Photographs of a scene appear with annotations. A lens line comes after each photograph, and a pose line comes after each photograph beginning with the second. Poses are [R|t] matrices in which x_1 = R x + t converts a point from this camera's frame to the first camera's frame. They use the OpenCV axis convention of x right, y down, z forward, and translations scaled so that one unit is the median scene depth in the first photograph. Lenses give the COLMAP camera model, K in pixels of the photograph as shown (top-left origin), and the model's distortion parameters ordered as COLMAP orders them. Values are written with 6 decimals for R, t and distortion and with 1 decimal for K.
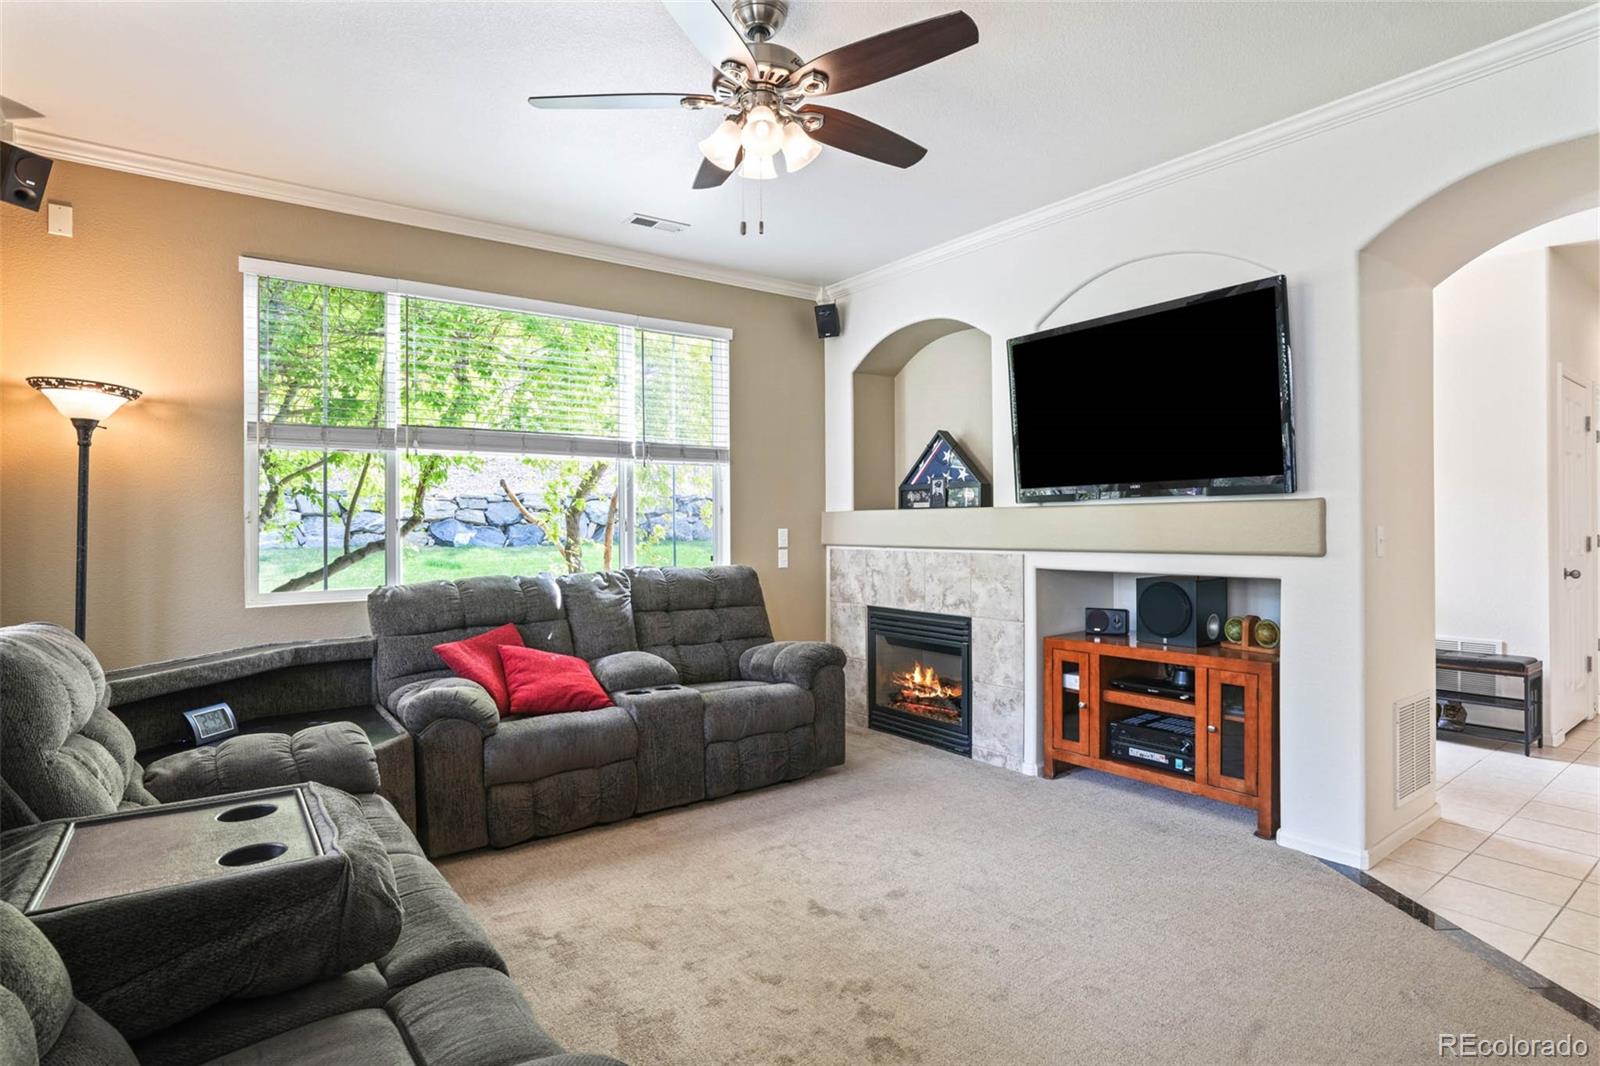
lens RADIAL K [[829.5, 0, 800.0], [0, 829.5, 533.0], [0, 0, 1]] dist [-0.004585, 0.000216]
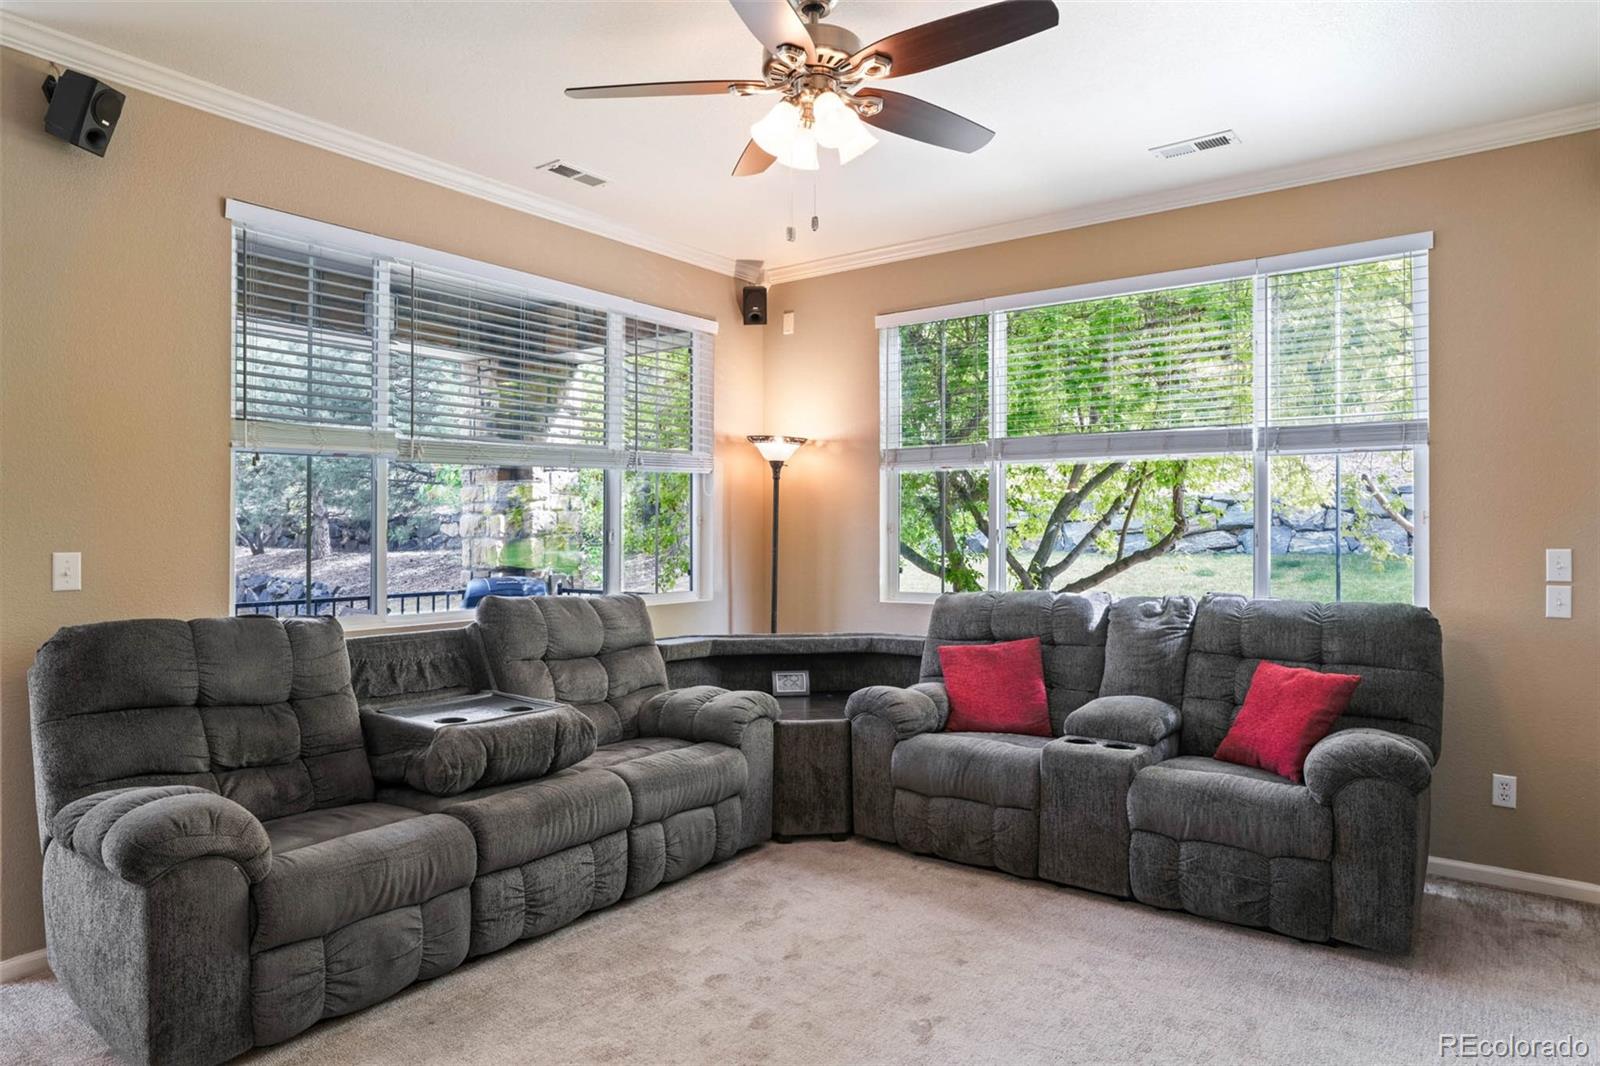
lens RADIAL K [[966.9, 0, 800.0], [0, 966.9, 533.0], [0, 0, 1]] dist [-0.041007, 0.001373]
pose [[0.295220, 0.014348, -0.955322, 0.654606], [-0.011234, 0.999870, 0.011546, -0.026023], [0.955363, 0.007323, 0.295342, 0.456061]]
